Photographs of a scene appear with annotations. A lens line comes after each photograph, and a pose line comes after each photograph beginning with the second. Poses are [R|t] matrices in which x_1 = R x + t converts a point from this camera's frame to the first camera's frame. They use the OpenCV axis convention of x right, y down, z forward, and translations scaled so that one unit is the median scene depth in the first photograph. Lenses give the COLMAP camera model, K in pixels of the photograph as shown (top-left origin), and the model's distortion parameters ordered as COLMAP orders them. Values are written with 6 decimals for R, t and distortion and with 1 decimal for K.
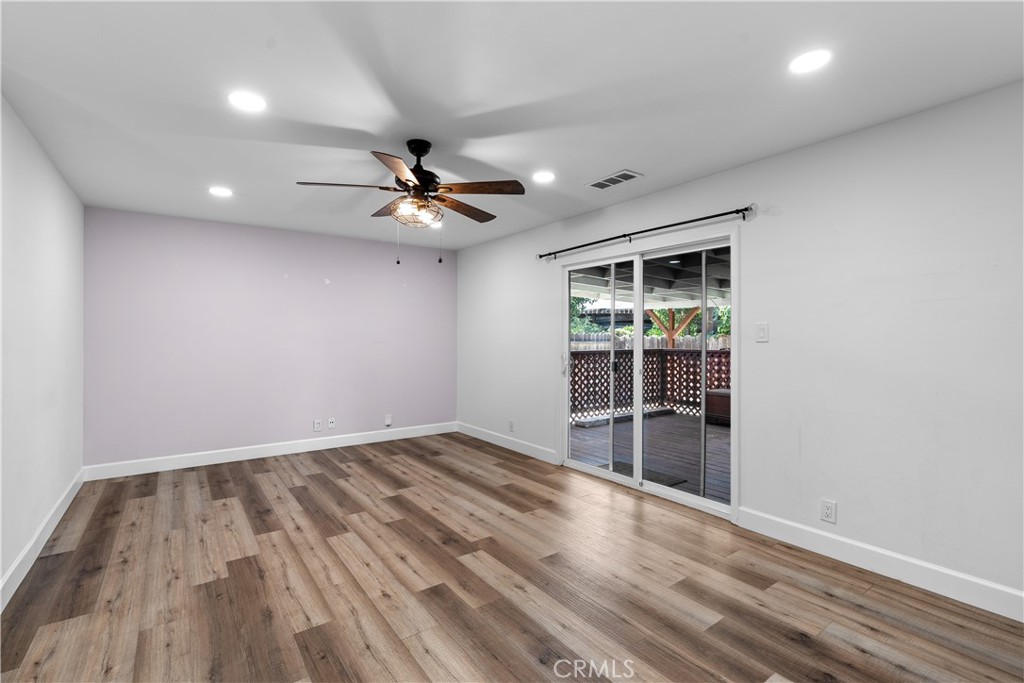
lens RADIAL K [[460.4, 0, 512.9], [0, 460.4, 340.4], [0, 0, 1]] dist [-0.007158, 0.001825]
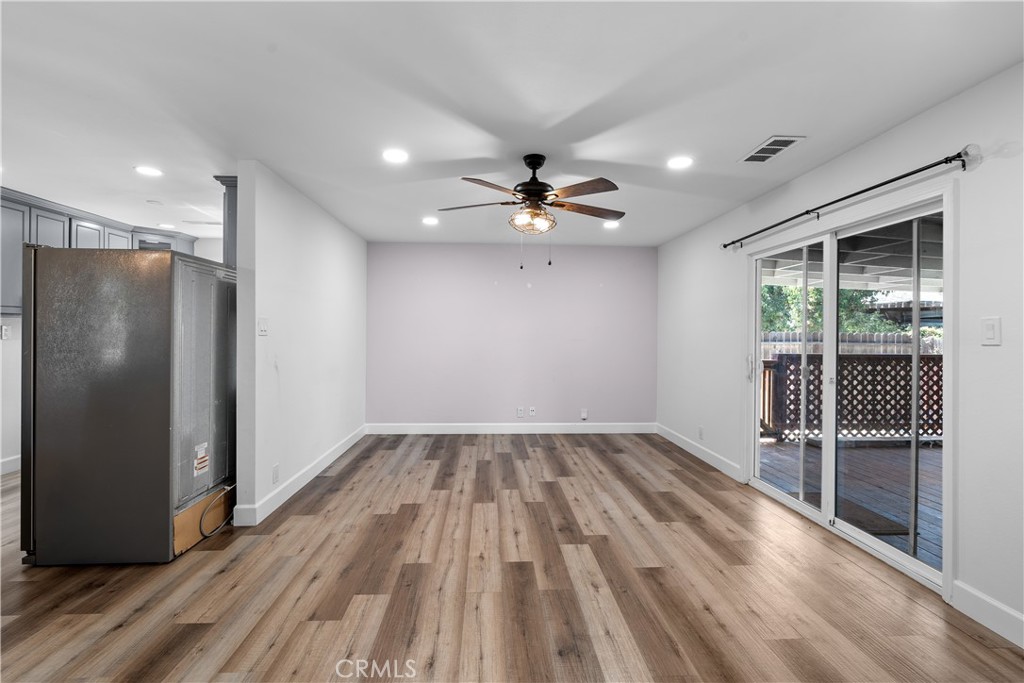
lens RADIAL K [[460.4, 0, 515.6], [0, 460.4, 337.1], [0, 0, 1]] dist [-0.007158, 0.001825]
pose [[0.842555, 0.009324, -0.538530, 0.277845], [-0.012236, 0.999923, -0.001832, 0.001270], [0.538472, 0.008133, 0.842604, 0.044400]]
